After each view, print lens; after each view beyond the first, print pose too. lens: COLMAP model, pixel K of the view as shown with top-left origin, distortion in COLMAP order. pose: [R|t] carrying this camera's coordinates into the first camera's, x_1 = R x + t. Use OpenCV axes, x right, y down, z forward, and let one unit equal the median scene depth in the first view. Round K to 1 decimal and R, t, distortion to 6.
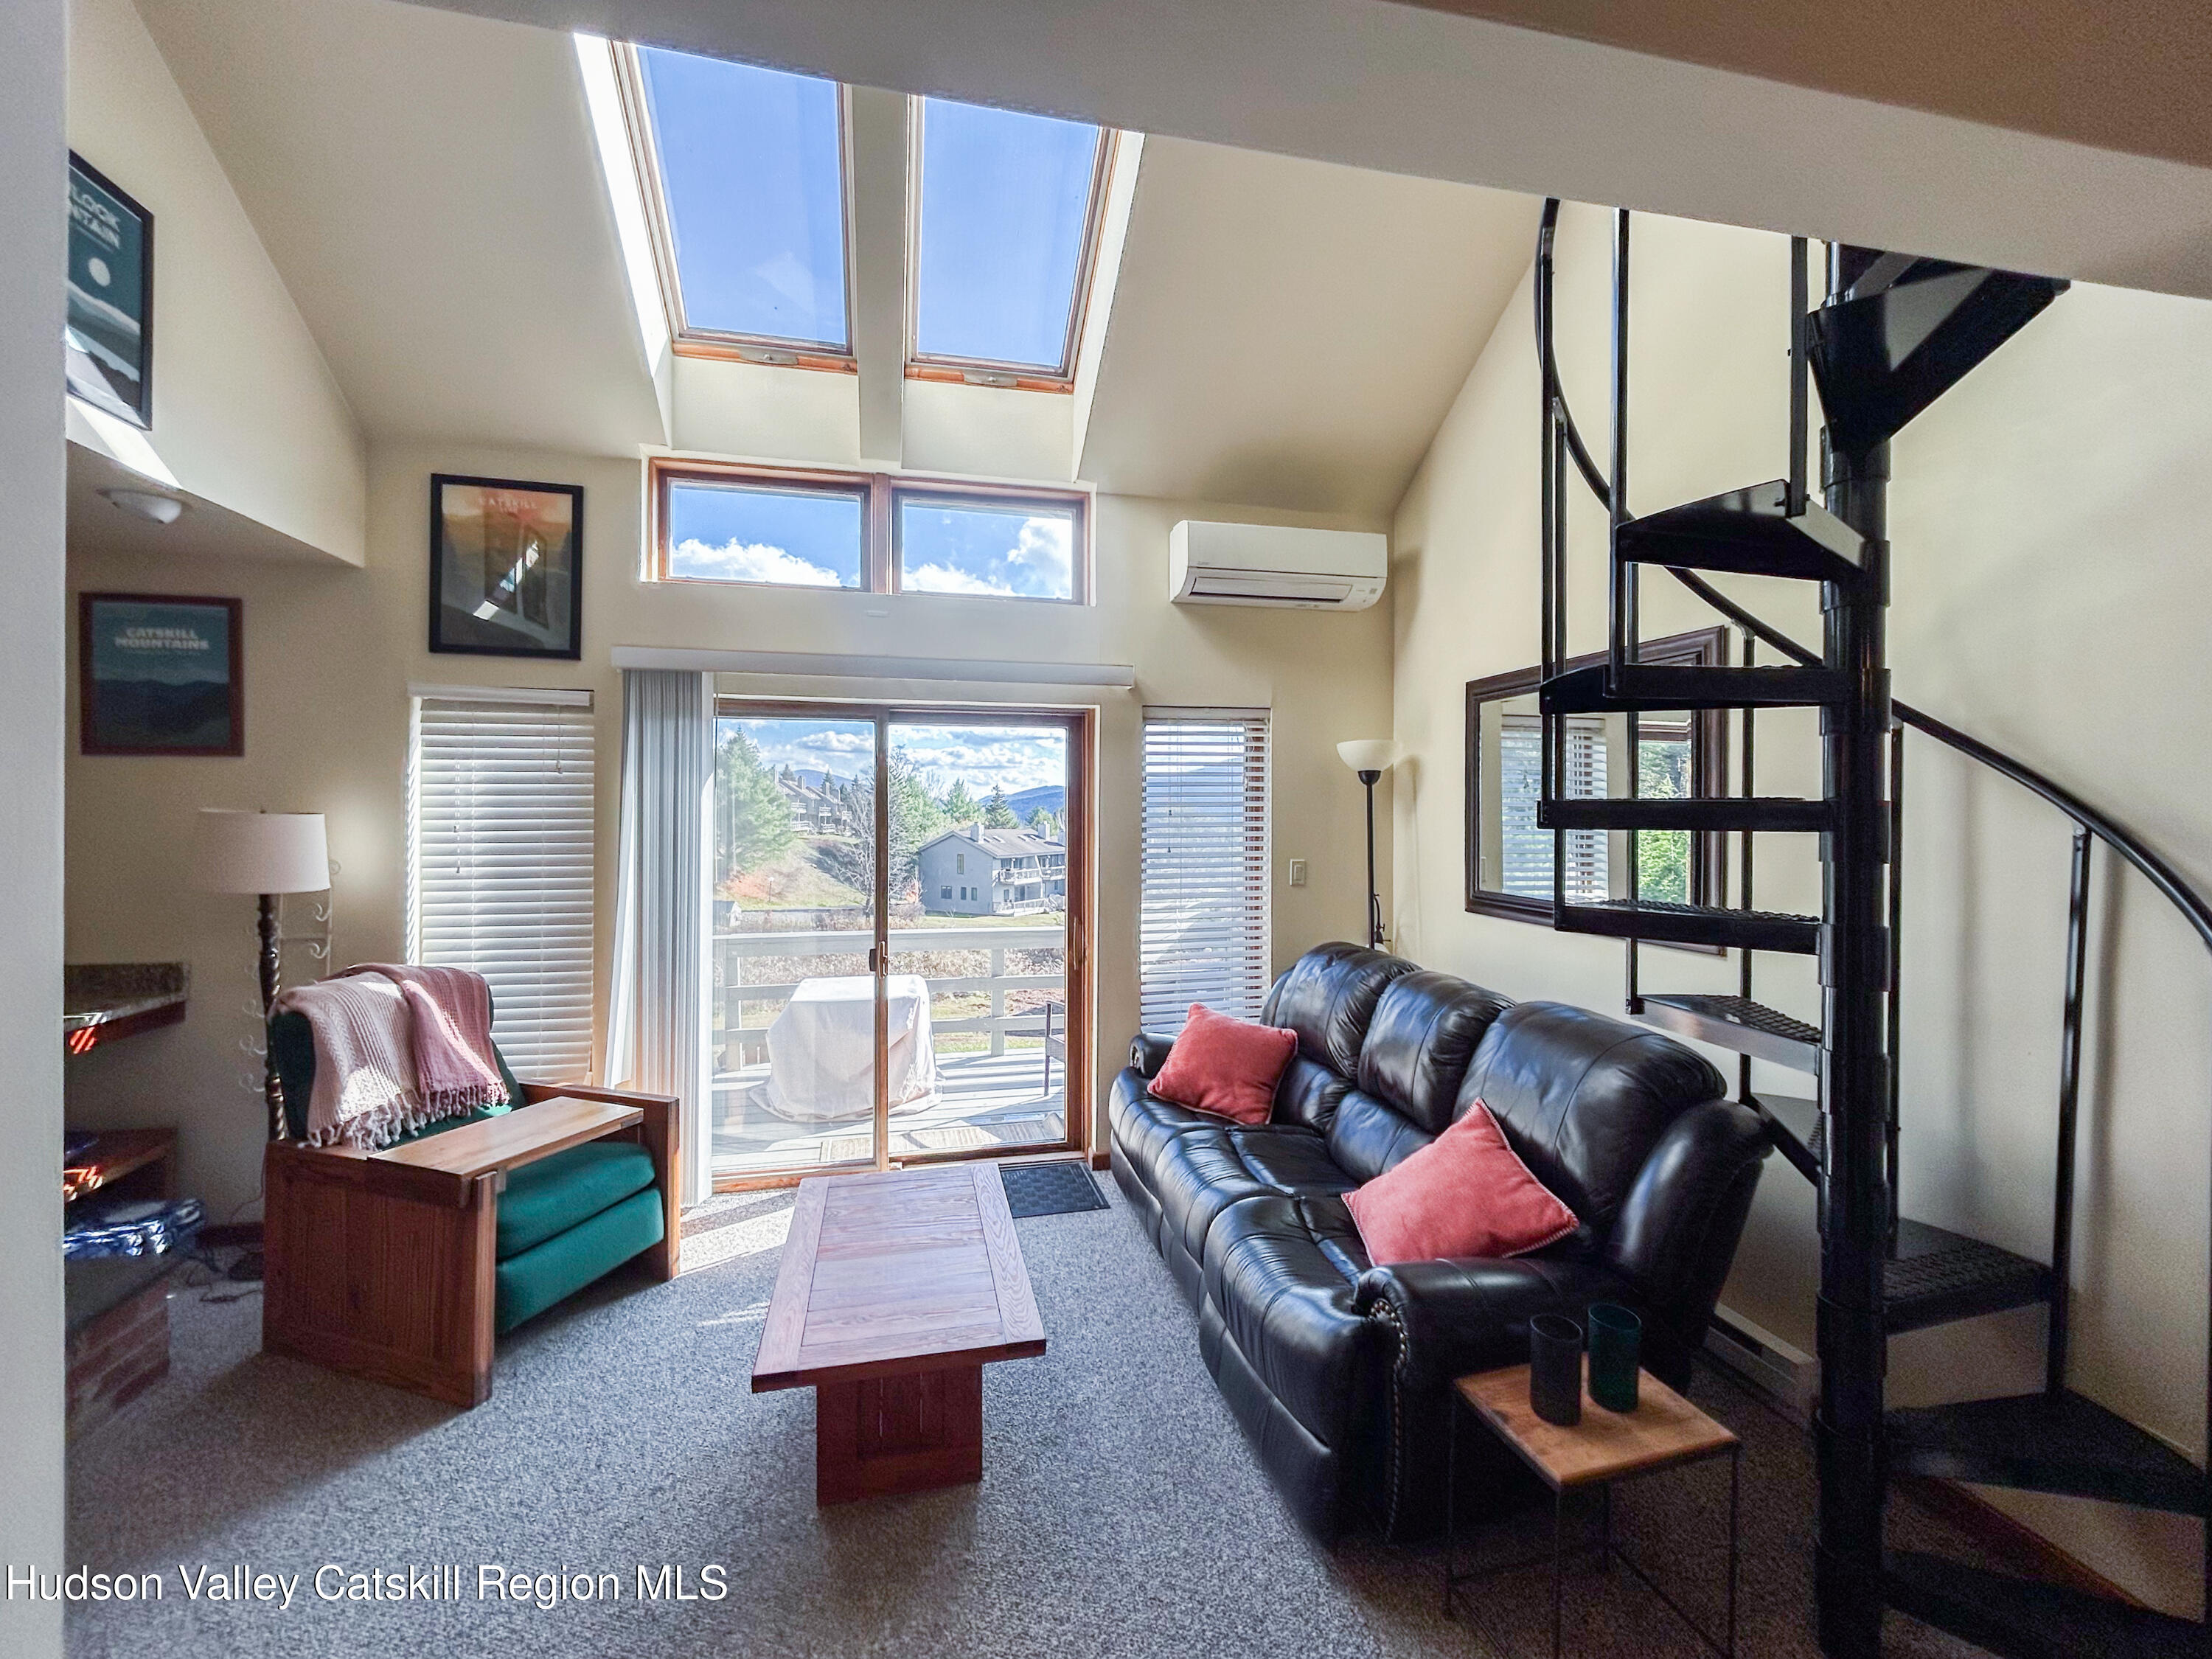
lens RADIAL K [[899.4, 0, 1106.0], [0, 899.4, 829.5], [0, 0, 1]] dist [0.000910, 0.000015]
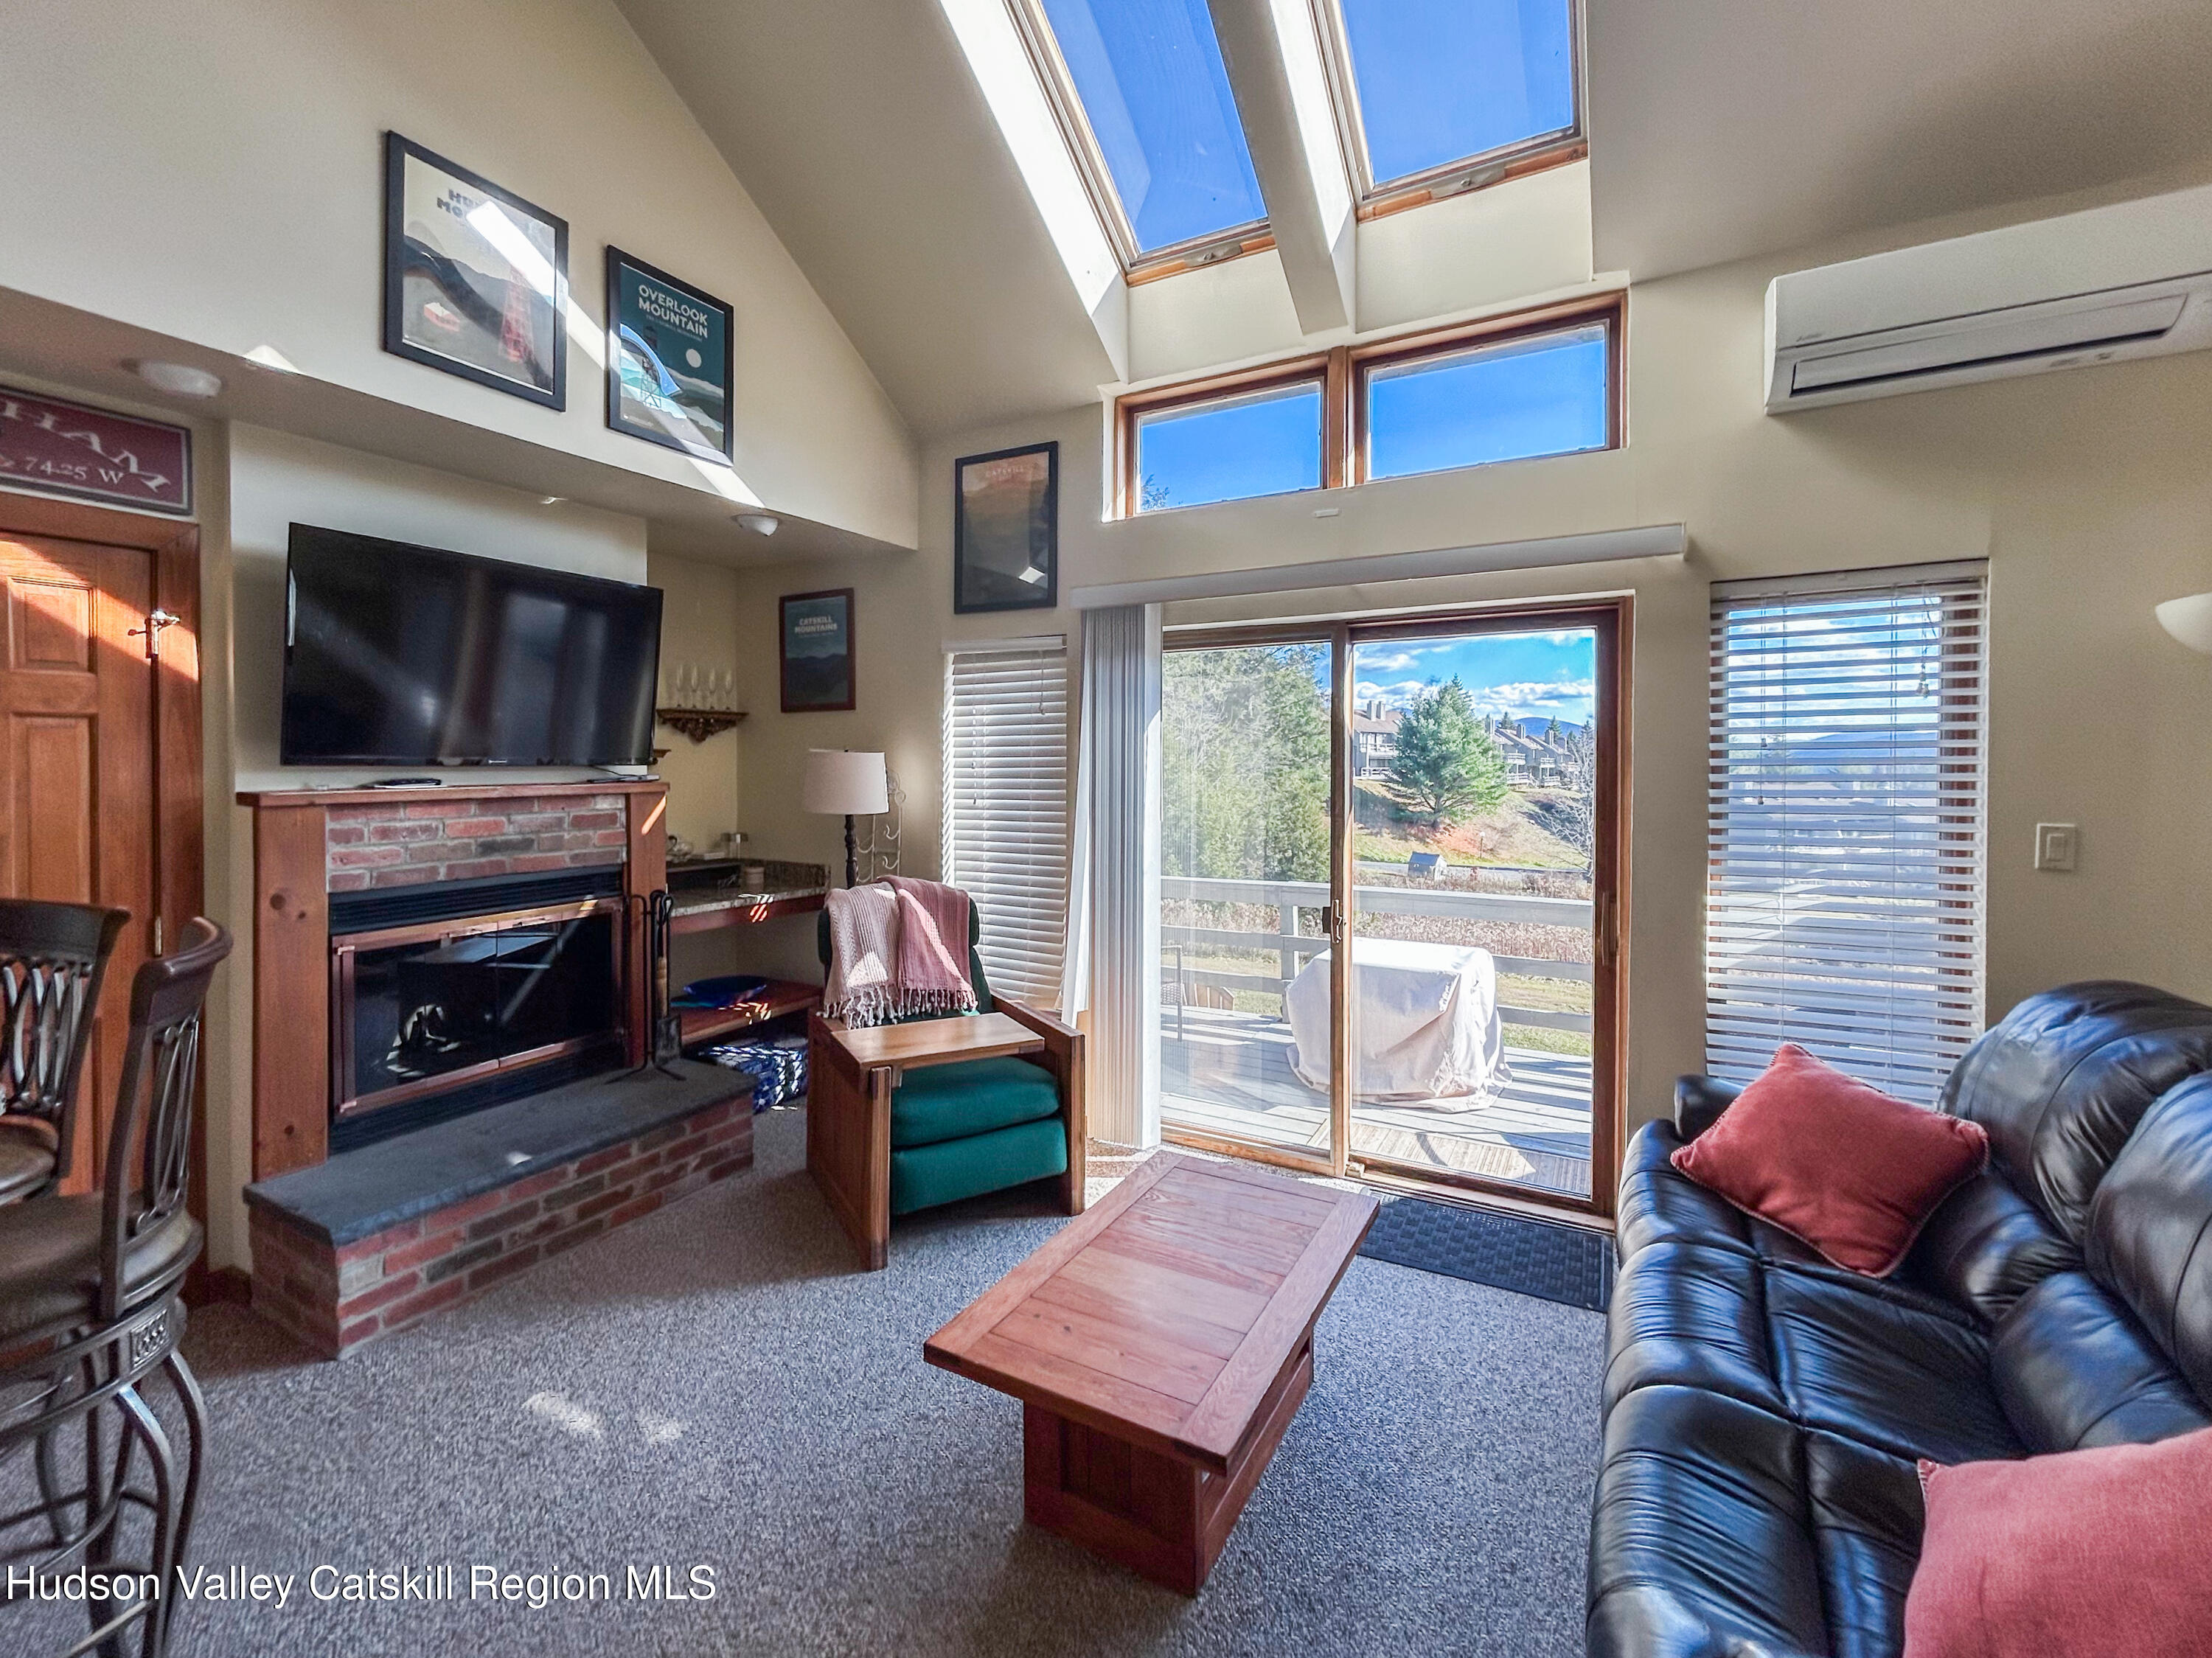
lens RADIAL K [[942.0, 0, 1109.5], [0, 942.0, 784.3], [0, 0, 1]] dist [0.007736, -0.009395]
pose [[0.744166, 0.011499, -0.667896, 0.206818], [-0.009429, 0.999933, 0.006711, 0.013278], [0.667928, 0.001303, 0.744225, 0.216099]]
